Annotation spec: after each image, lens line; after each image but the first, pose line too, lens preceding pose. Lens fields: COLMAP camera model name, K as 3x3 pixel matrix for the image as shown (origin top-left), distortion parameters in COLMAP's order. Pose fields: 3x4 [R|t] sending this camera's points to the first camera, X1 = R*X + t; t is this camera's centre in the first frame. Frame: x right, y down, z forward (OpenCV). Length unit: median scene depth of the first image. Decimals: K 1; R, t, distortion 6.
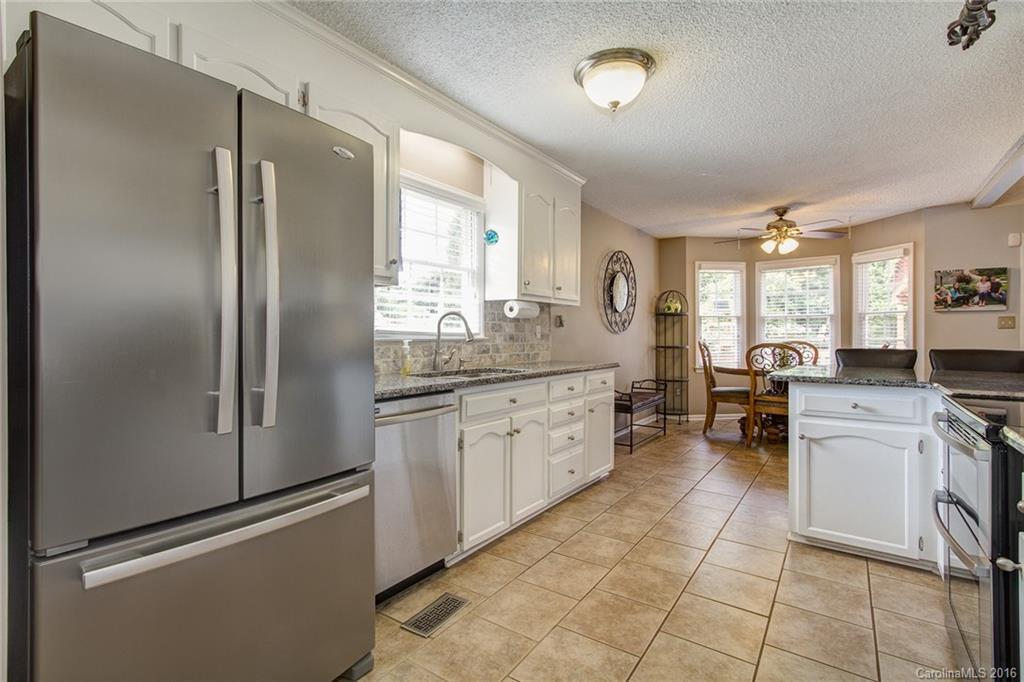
lens RADIAL K [[496.1, 0, 505.2], [0, 496.1, 336.2], [0, 0, 1]] dist [0.000447, 0.000553]
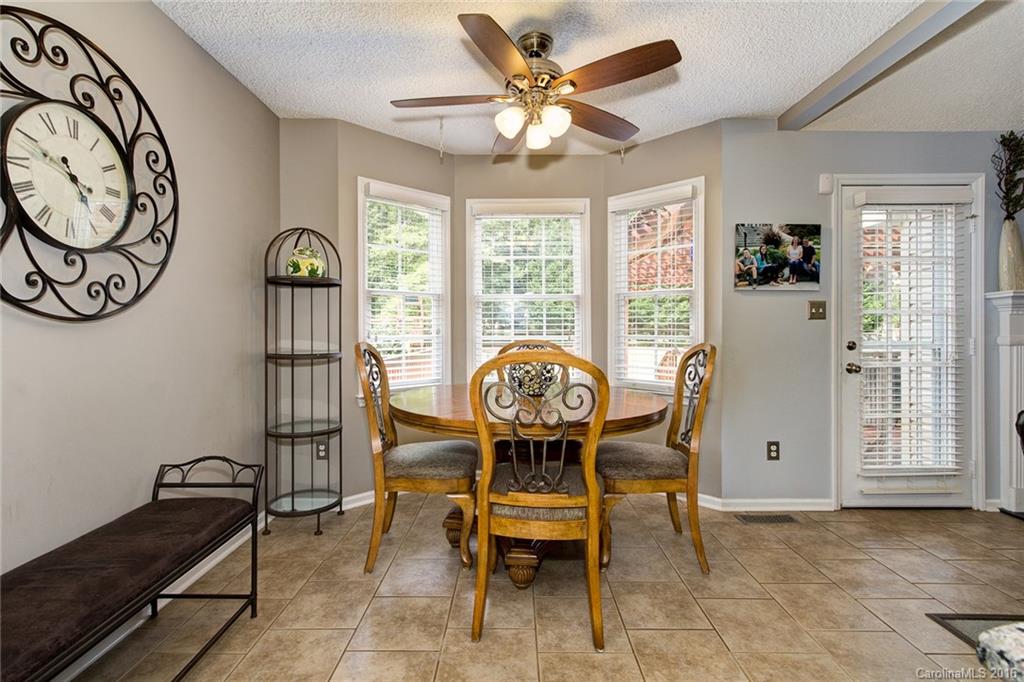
lens RADIAL K [[496.1, 0, 512.6], [0, 496.1, 334.6], [0, 0, 1]] dist [0.000447, 0.000553]
pose [[0.819346, -0.006307, 0.573265, 0.353856], [0.000094, 0.999941, 0.010866, -0.002721], [-0.573299, -0.008849, 0.819298, 0.800015]]
